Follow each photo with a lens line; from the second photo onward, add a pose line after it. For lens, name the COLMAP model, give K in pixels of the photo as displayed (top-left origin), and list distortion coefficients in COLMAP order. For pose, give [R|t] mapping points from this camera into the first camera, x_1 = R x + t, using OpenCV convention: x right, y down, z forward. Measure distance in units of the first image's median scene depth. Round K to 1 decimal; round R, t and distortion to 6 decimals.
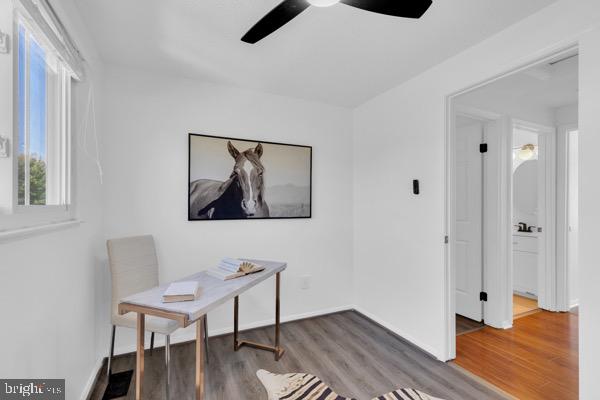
lens RADIAL K [[265.6, 0, 299.6], [0, 265.6, 203.6], [0, 0, 1]] dist [0.002475, 0.000114]
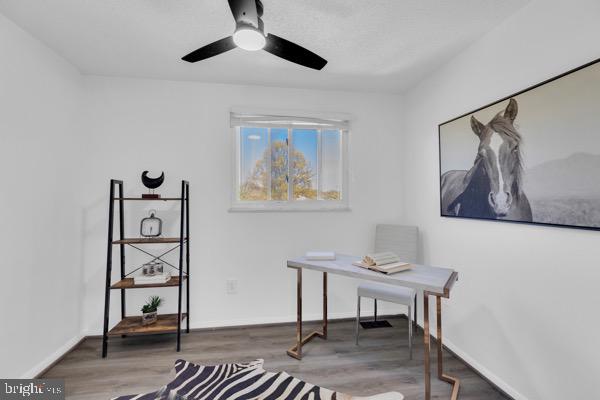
lens RADIAL K [[265.6, 0, 299.9], [0, 265.6, 198.2], [0, 0, 1]] dist [0.002475, 0.000114]
pose [[-0.282264, -0.005601, -0.959320, 0.583884], [0.003828, 0.999968, -0.006964, 0.004083], [0.959329, -0.005638, -0.282234, 0.720620]]
